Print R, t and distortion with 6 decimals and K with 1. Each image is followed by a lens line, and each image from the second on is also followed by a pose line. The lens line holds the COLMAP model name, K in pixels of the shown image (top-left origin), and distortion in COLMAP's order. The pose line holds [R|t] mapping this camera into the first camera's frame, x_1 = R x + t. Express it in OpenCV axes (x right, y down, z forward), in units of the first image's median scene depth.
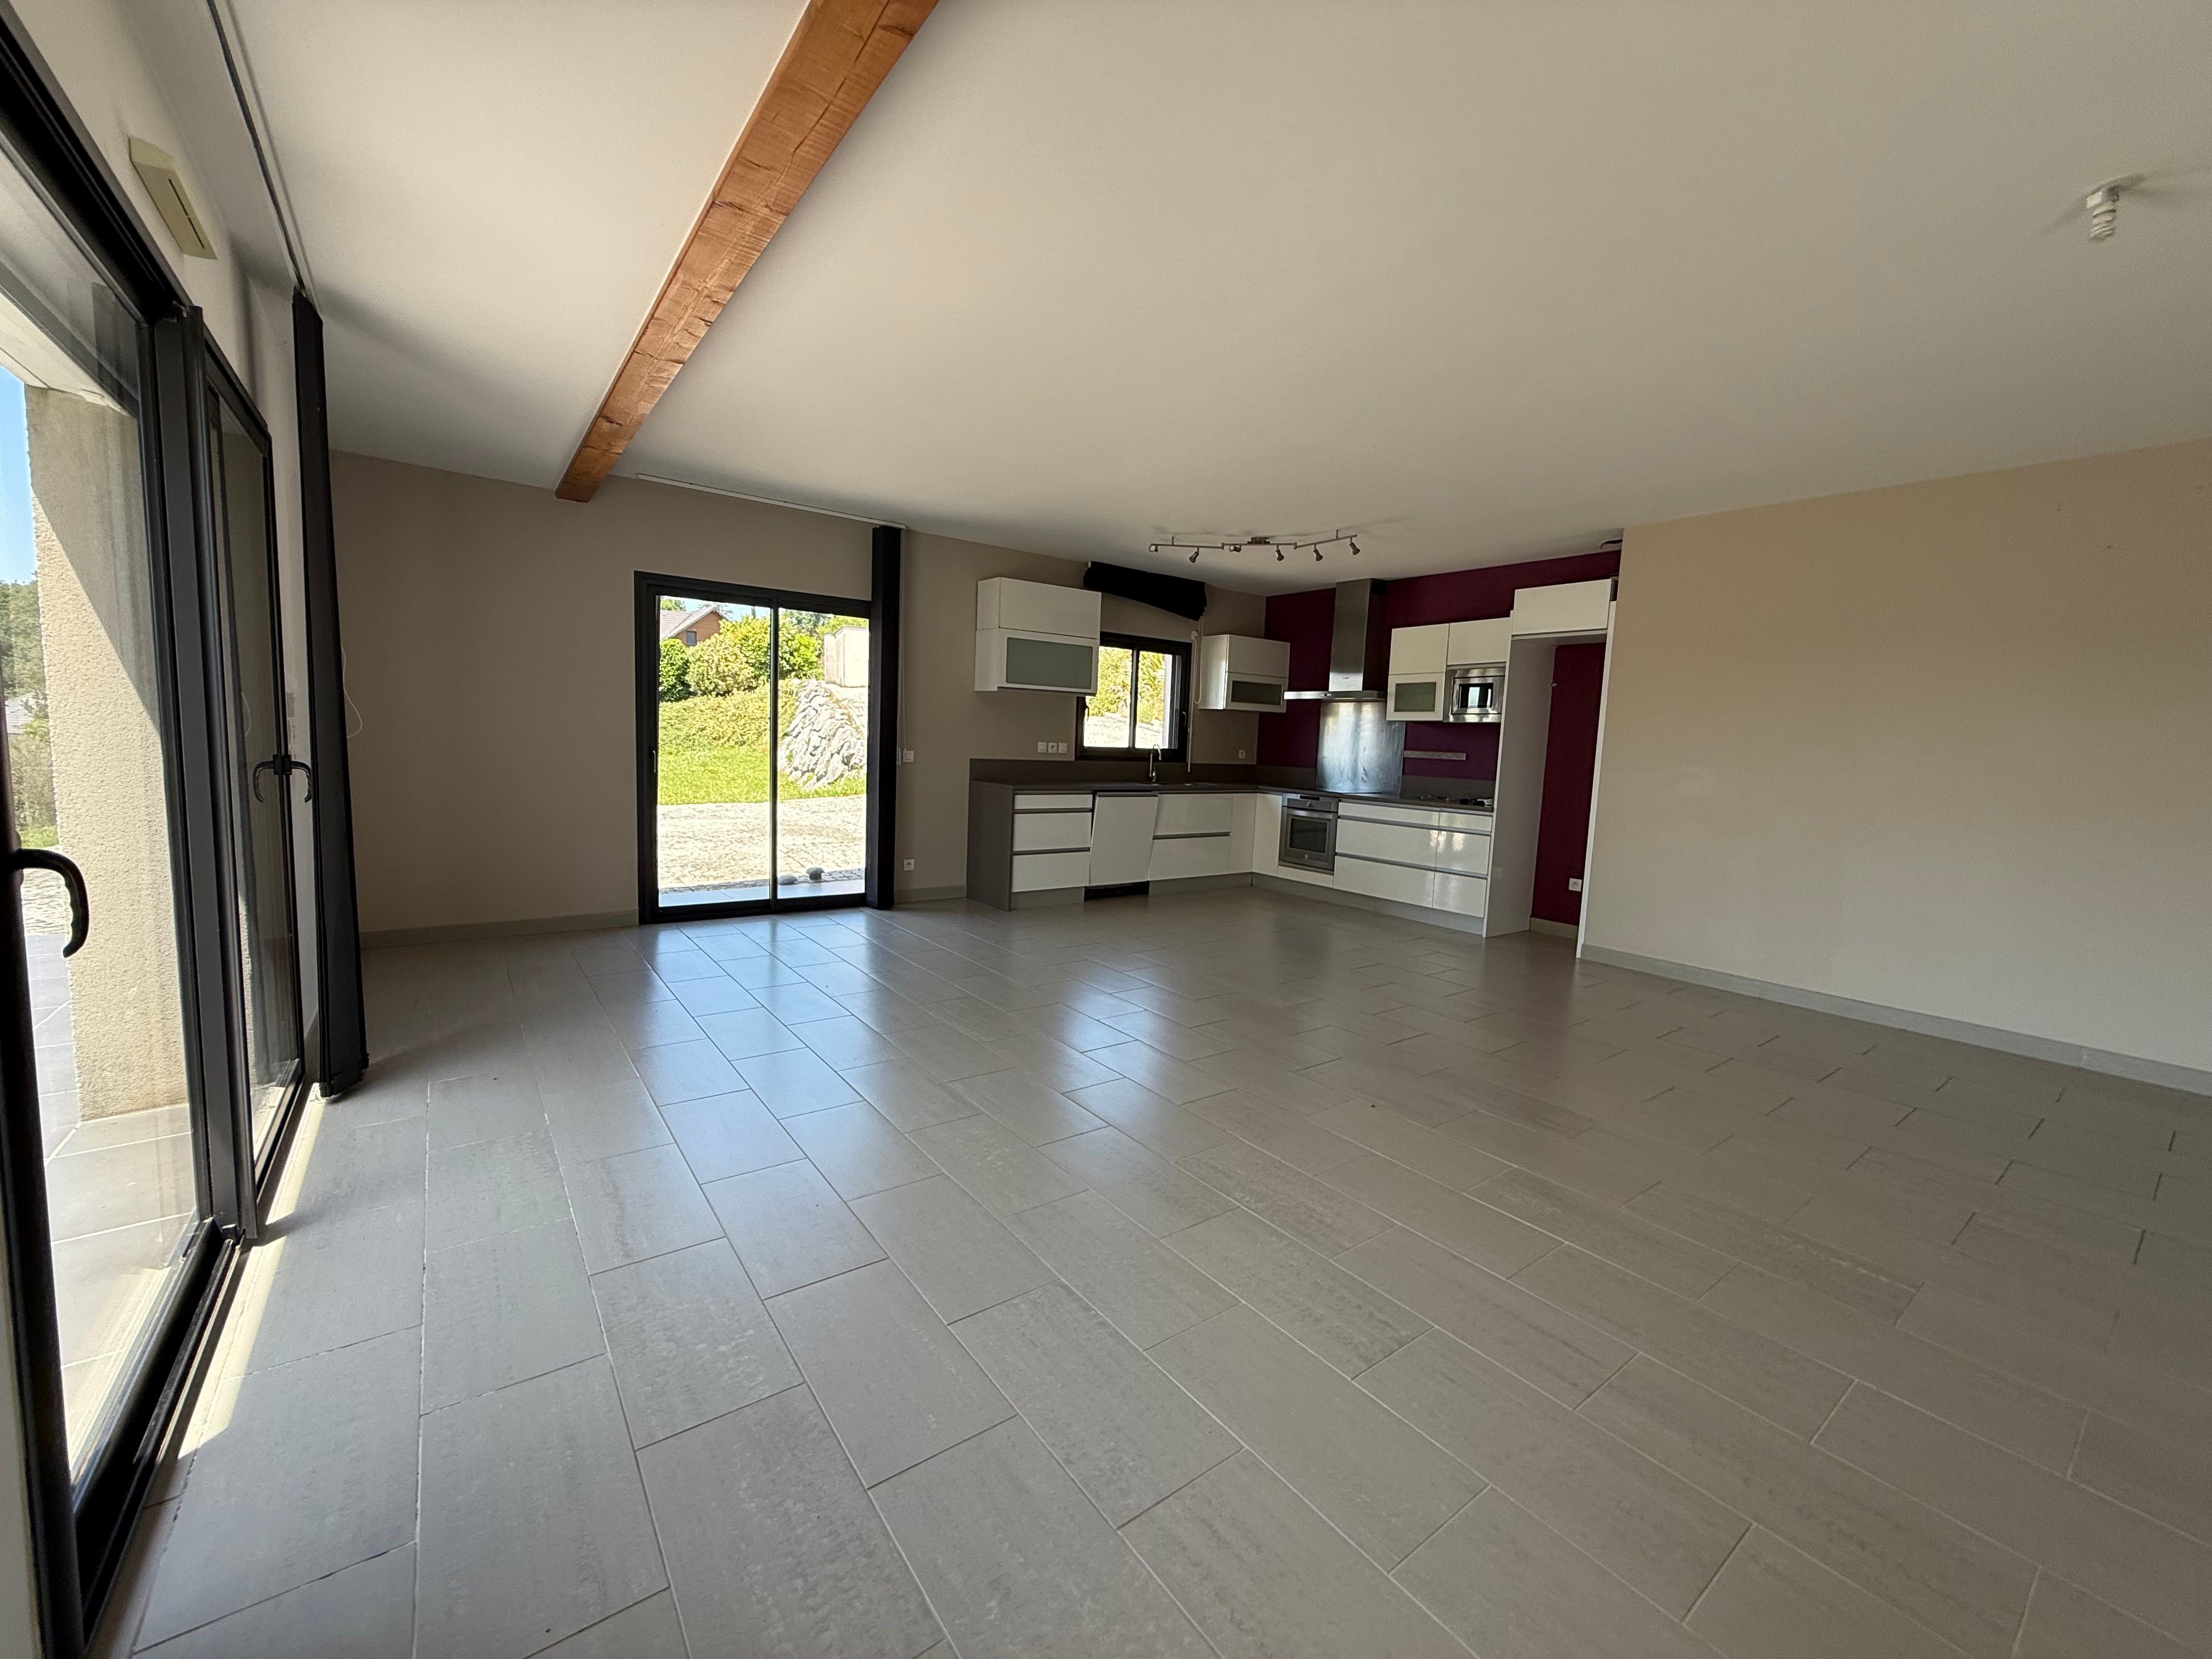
lens RADIAL K [[884.4, 0, 1103.7], [0, 884.4, 819.5], [0, 0, 1]] dist [-0.000956, 0.000728]
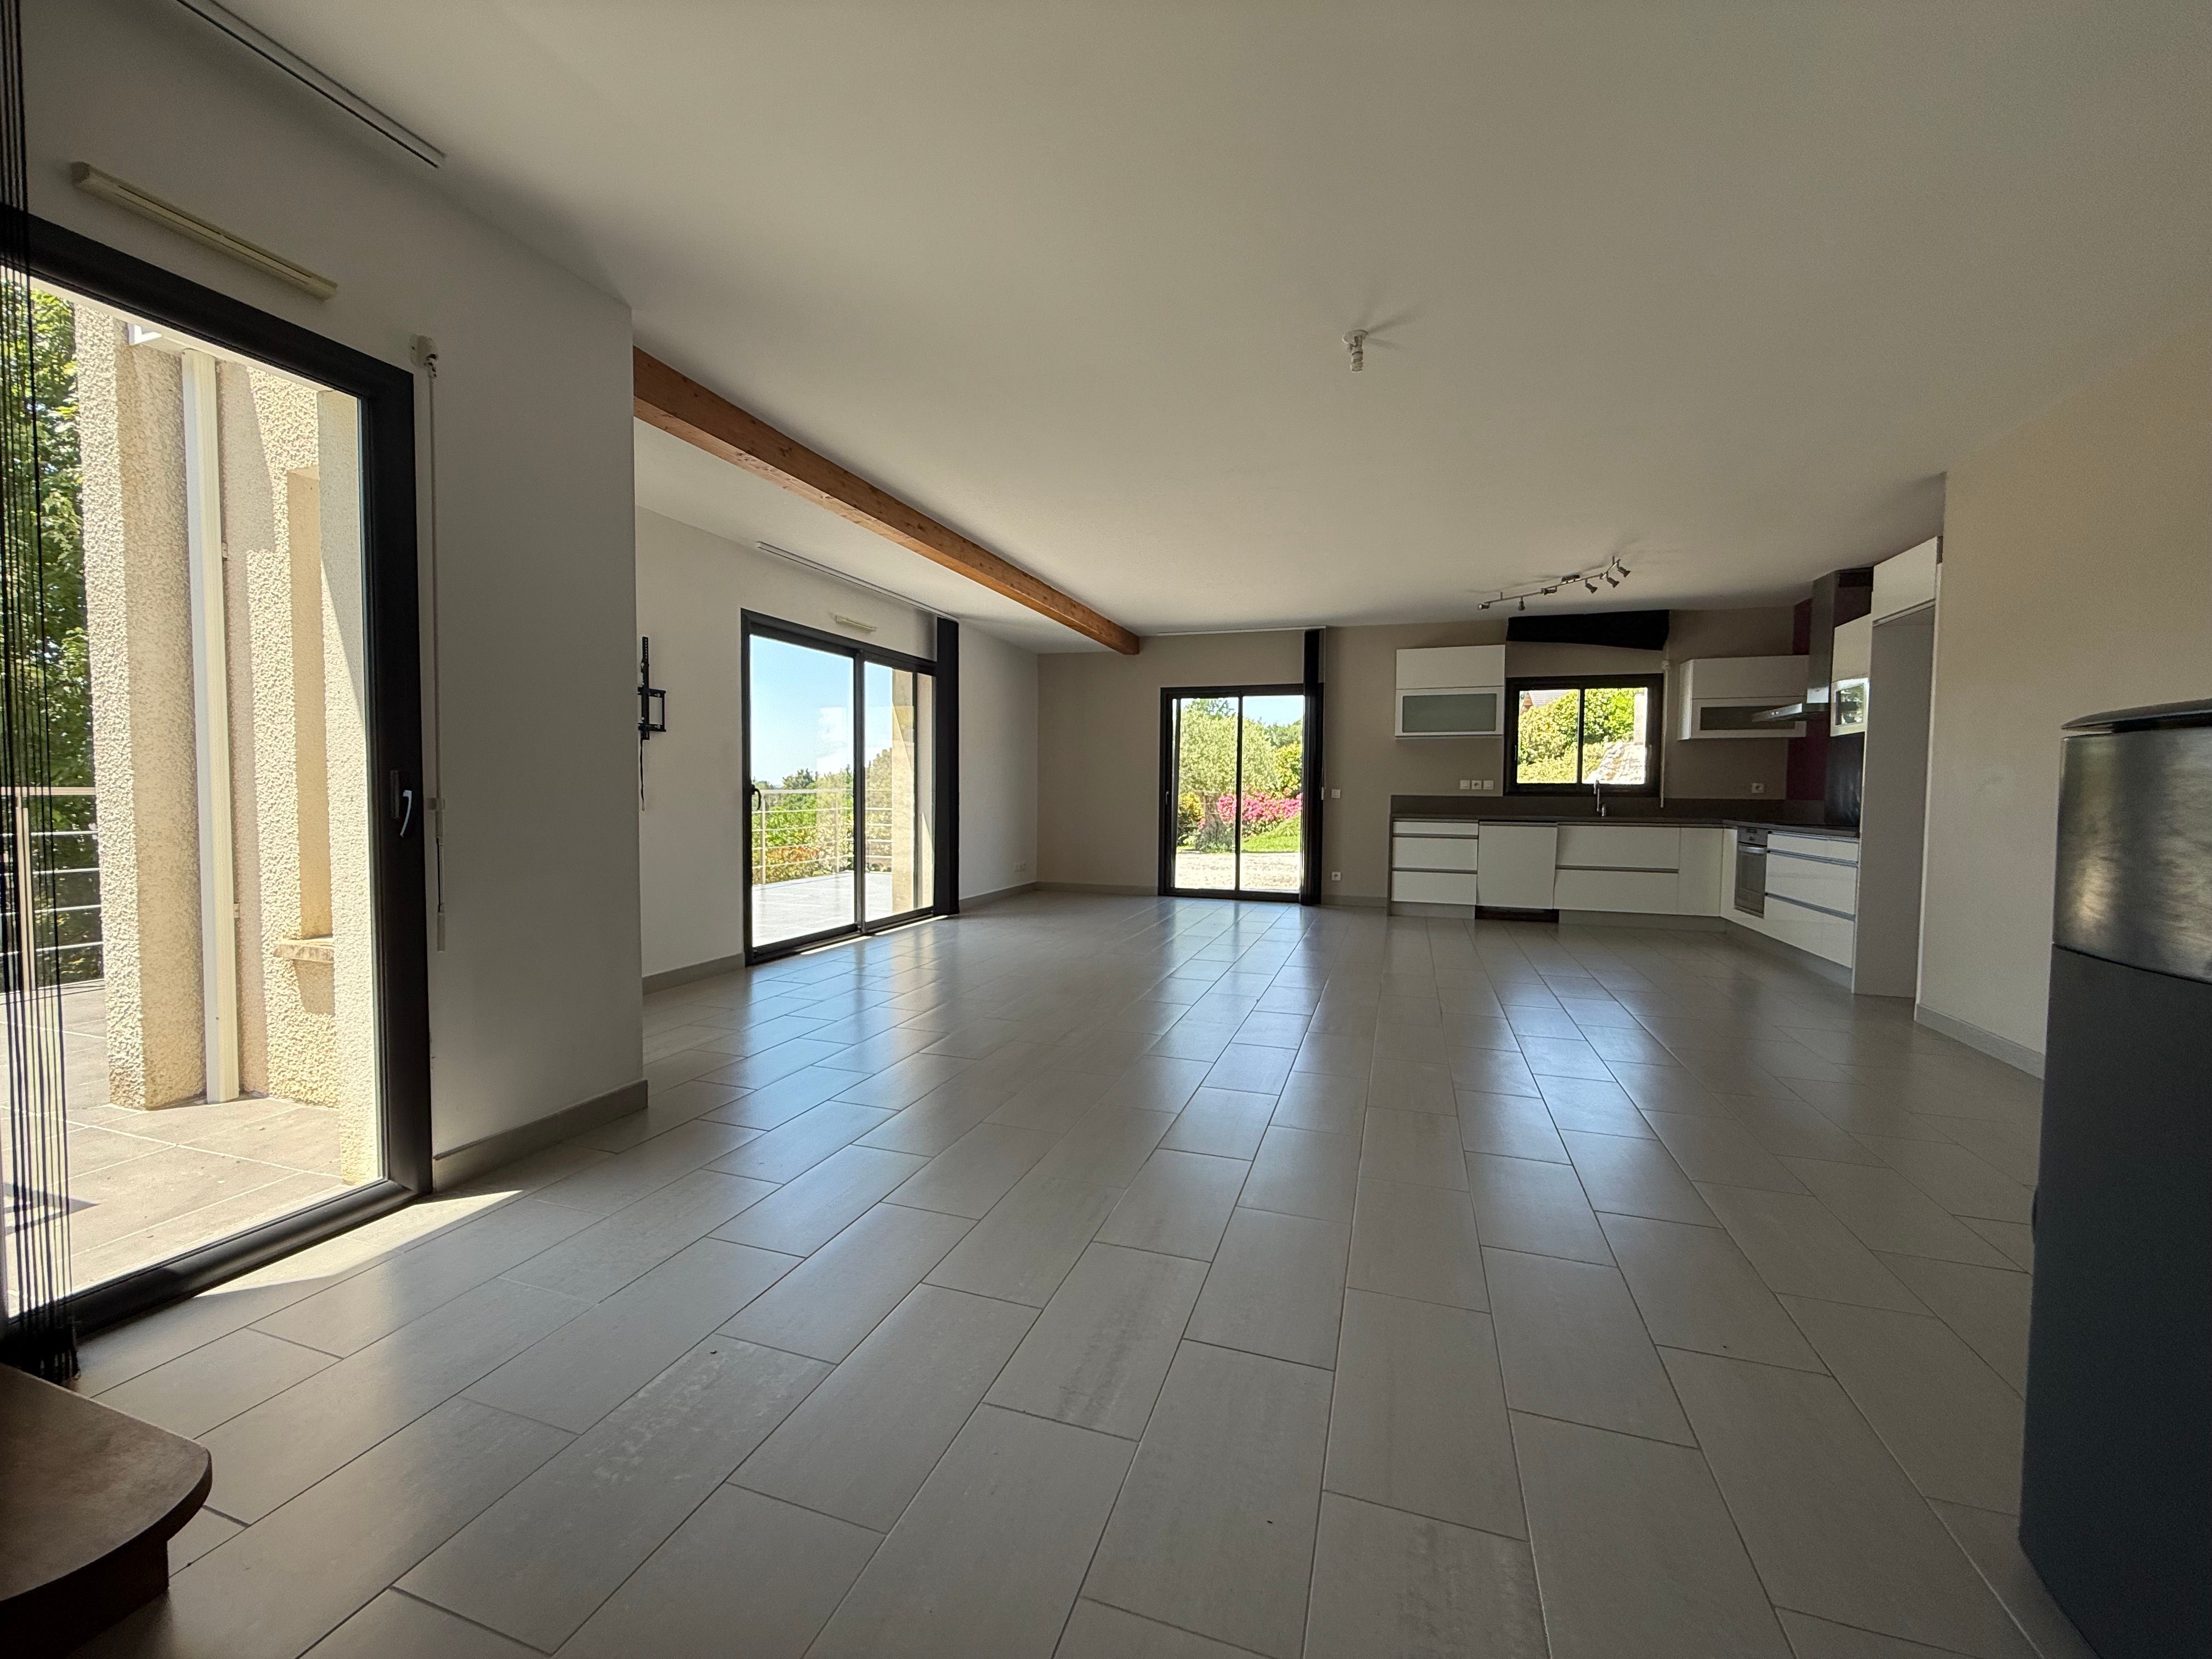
lens RADIAL K [[884.4, 0, 1112.5], [0, 884.4, 833.6], [0, 0, 1]] dist [-0.000956, 0.000728]
pose [[0.566758, 0.007345, -0.823851, 0.641320], [-0.064142, 0.997319, -0.035234, 0.053584], [0.821383, 0.072812, 0.565710, -0.024646]]
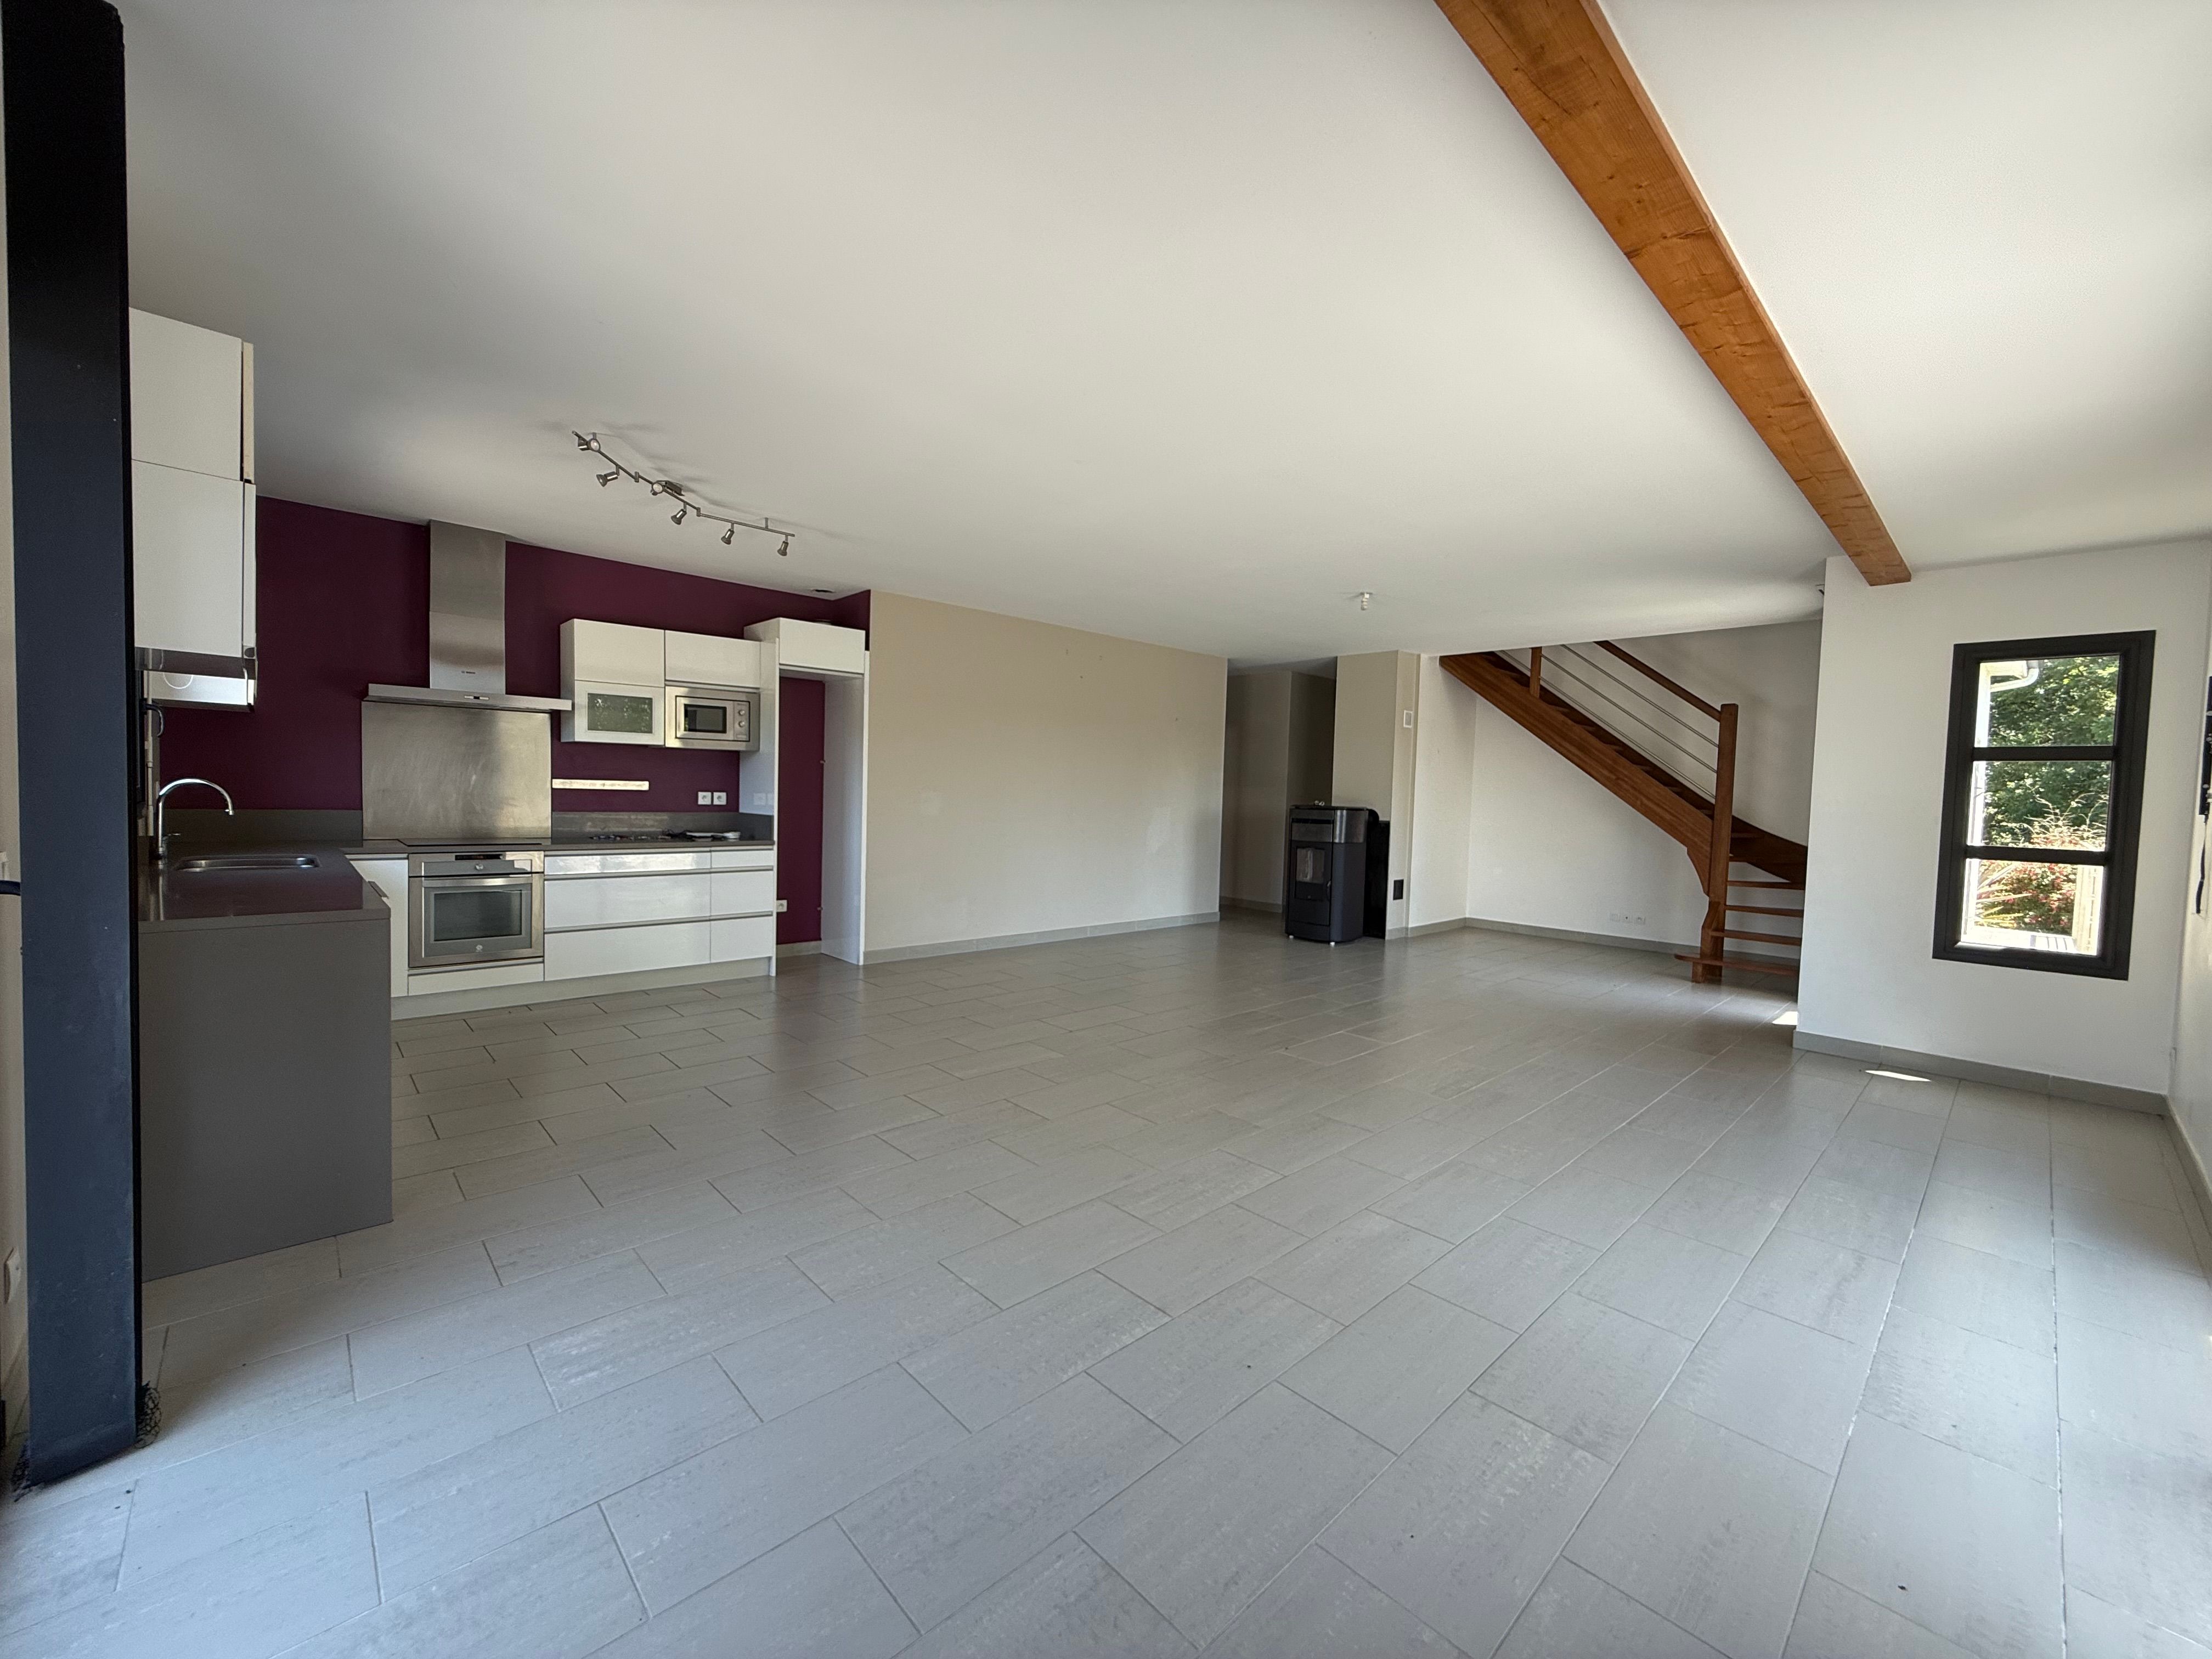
lens RADIAL K [[884.4, 0, 1110.0], [0, 884.4, 830.6], [0, 0, 1]] dist [-0.000956, 0.000728]
pose [[-0.109292, -0.088360, 0.990075, -0.486597], [0.058234, 0.993761, 0.095118, -0.083591], [-0.992302, 0.068052, -0.103464, 0.651242]]
